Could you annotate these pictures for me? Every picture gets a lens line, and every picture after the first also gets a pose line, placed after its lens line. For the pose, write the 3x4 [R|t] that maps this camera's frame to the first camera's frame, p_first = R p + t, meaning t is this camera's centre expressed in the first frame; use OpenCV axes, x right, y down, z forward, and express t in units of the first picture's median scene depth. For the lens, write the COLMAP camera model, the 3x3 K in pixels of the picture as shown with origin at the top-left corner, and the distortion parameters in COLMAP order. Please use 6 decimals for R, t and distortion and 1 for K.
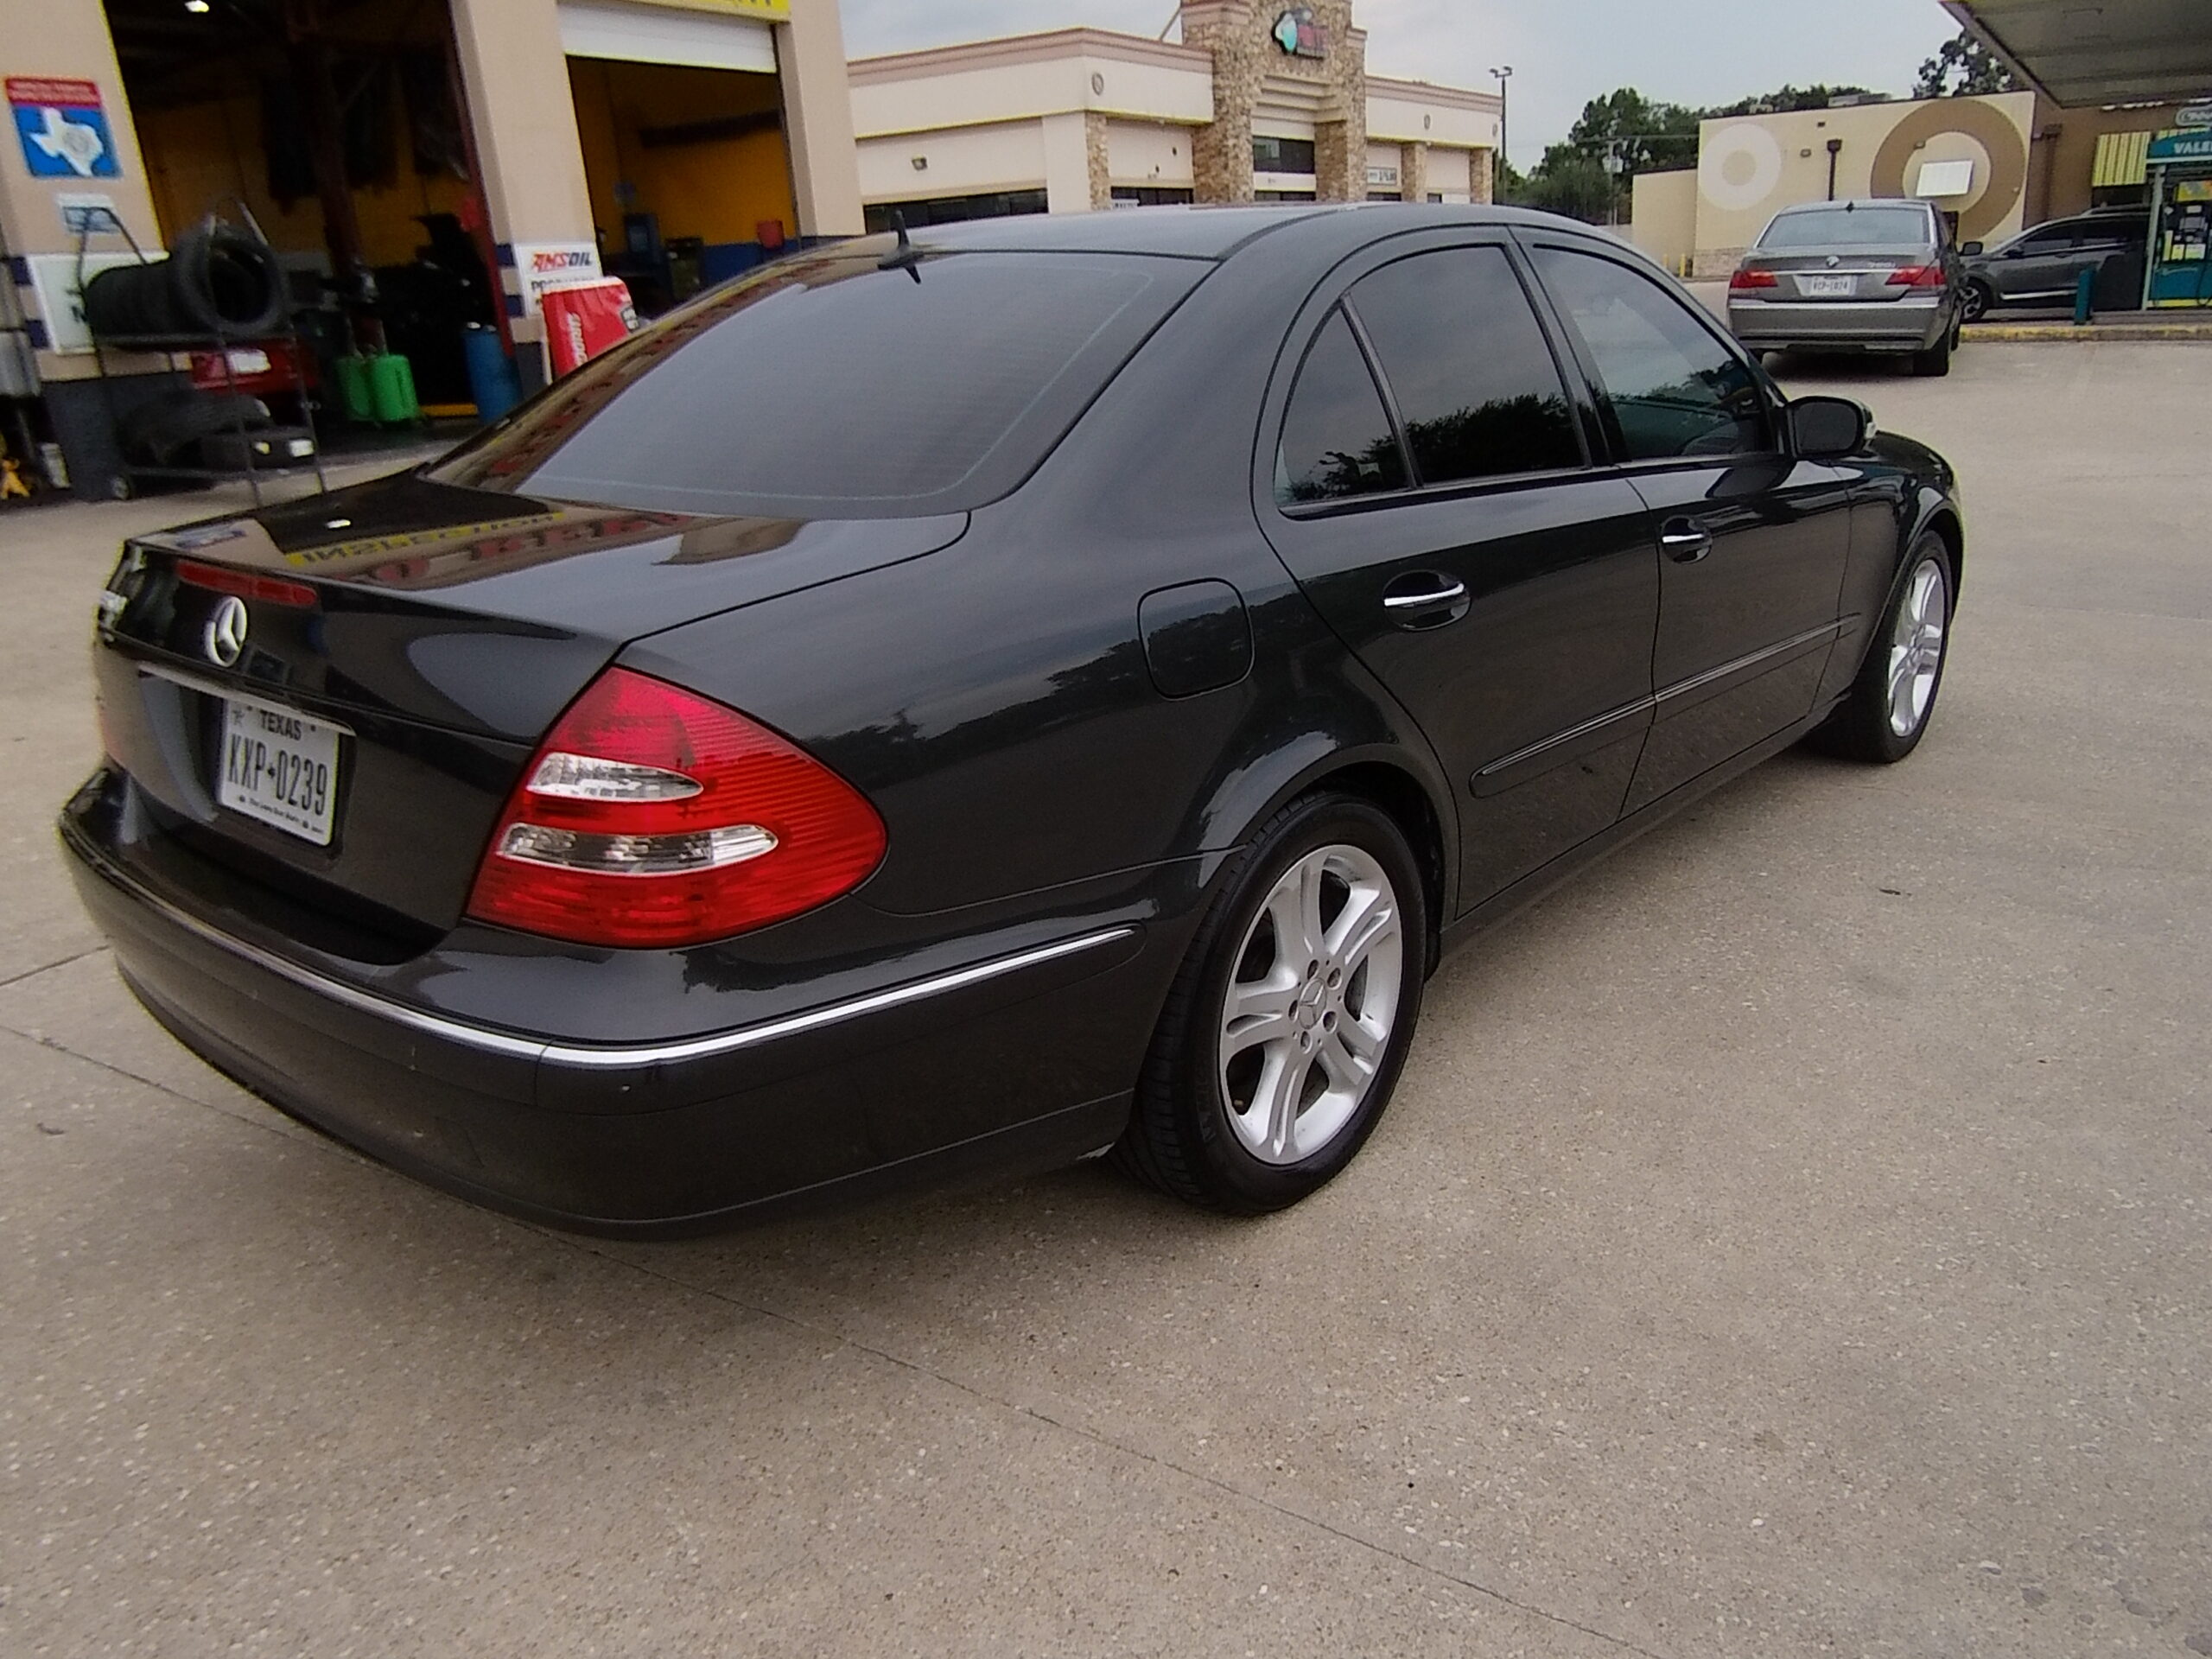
lens RADIAL K [[1633.9, 0, 1106.0], [0, 1633.9, 829.5], [0, 0, 1]] dist [-0.025560, 0.009756]
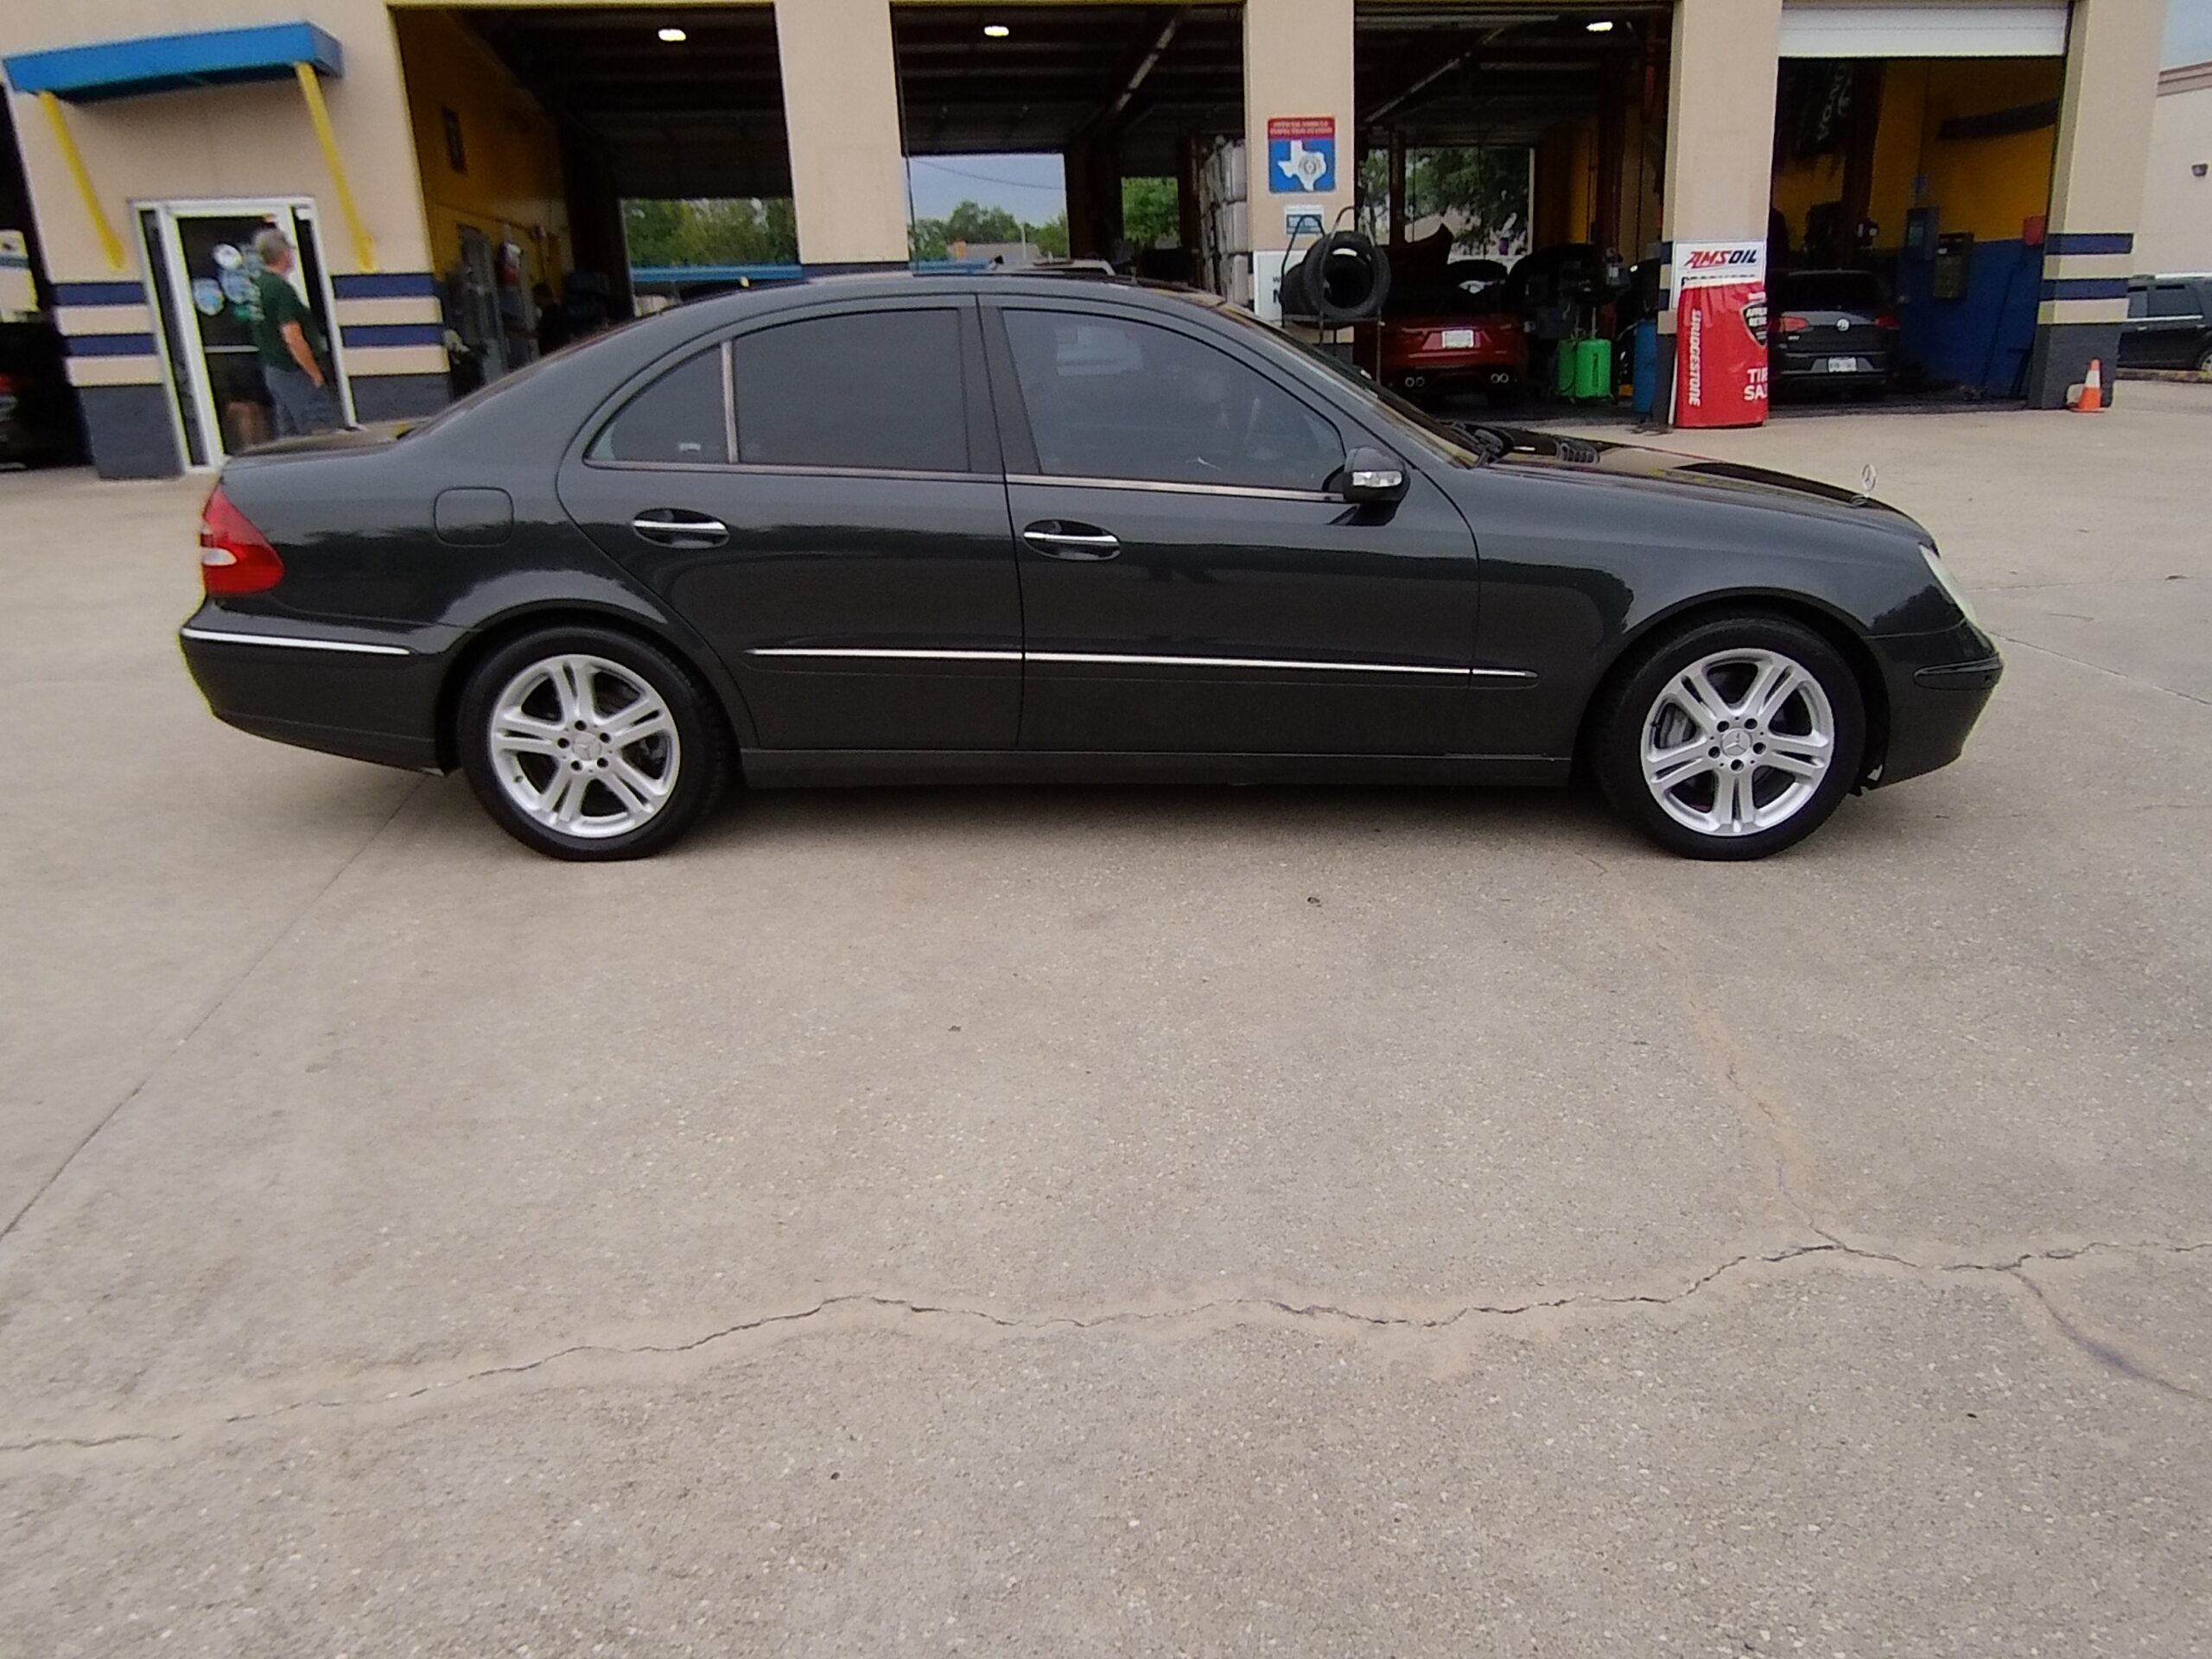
lens RADIAL K [[1633.9, 0, 1106.0], [0, 1633.9, 829.5], [0, 0, 1]] dist [-0.025560, 0.009756]
pose [[0.630024, 0.263113, -0.730645, 0.357348], [-0.254817, 0.958804, 0.125551, -0.032763], [0.733579, 0.107081, 0.671115, 0.051663]]
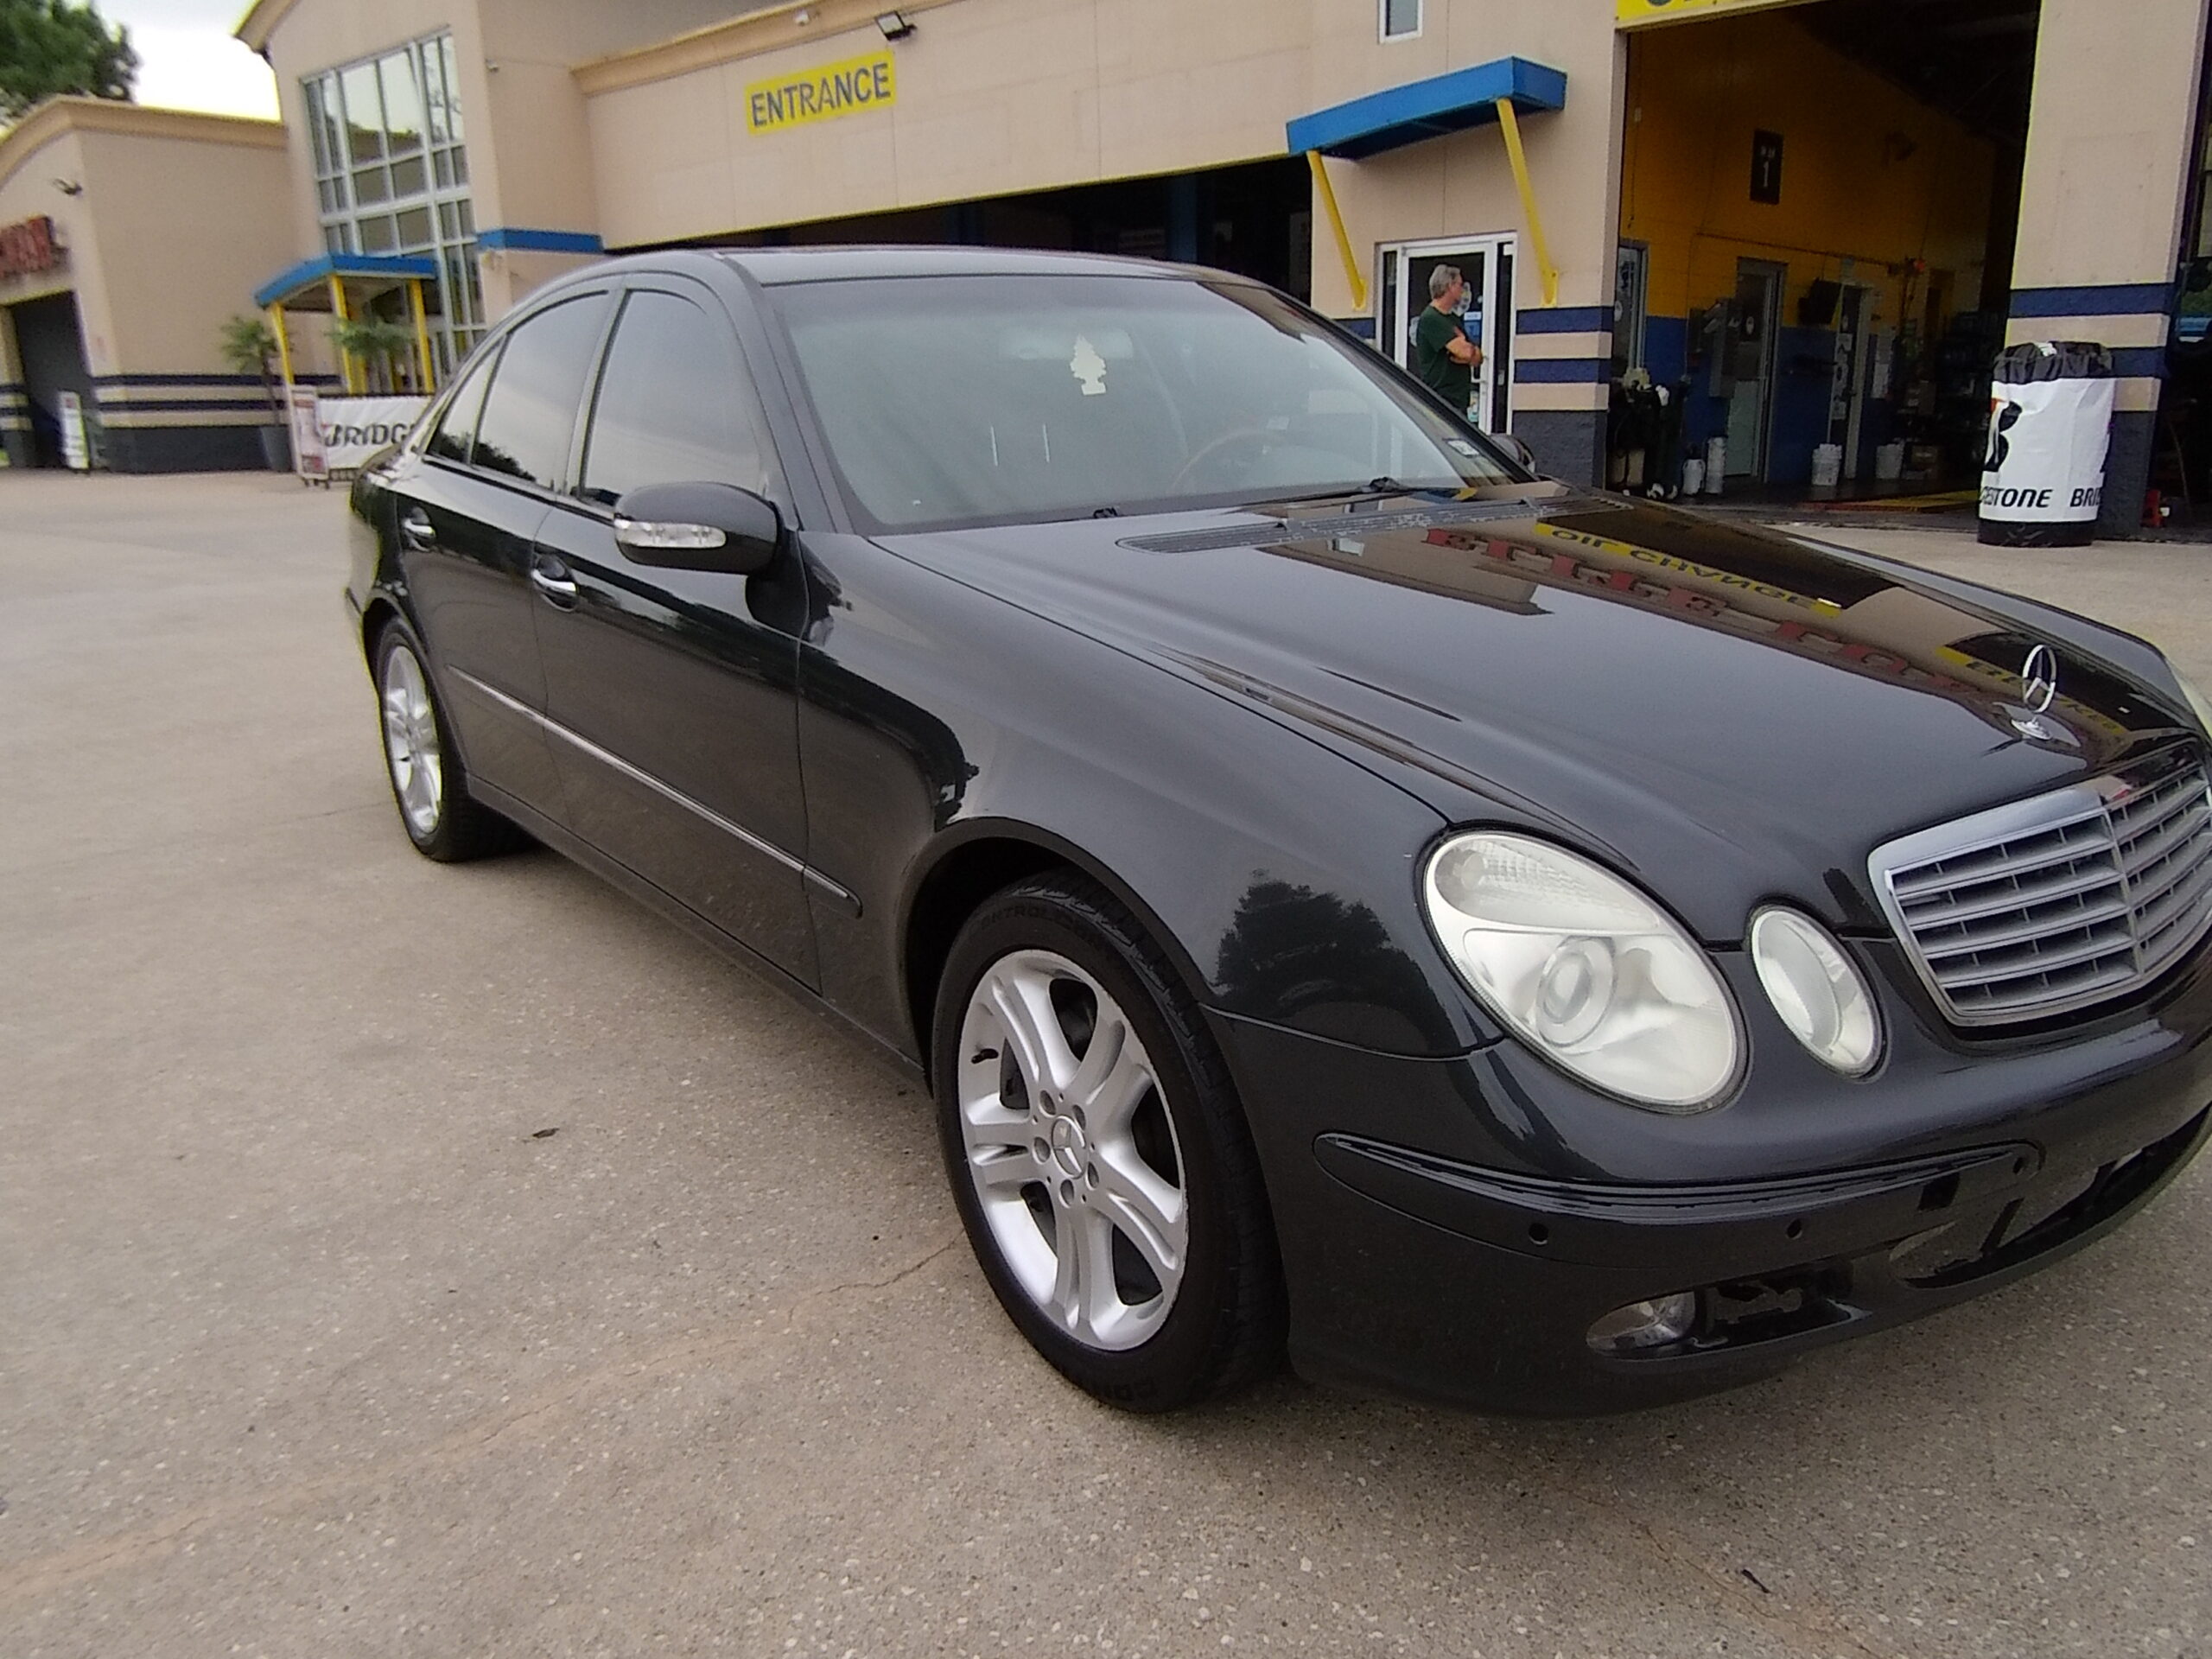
lens RADIAL K [[1661.7, 0, 1106.0], [0, 1661.7, 829.5], [0, 0, 1]] dist [-0.000014, 0.006475]
pose [[-0.207941, 0.292494, -0.933385, 0.331005], [-0.298785, 0.889641, 0.345350, -0.127223], [0.931390, 0.350694, -0.097600, 0.384848]]
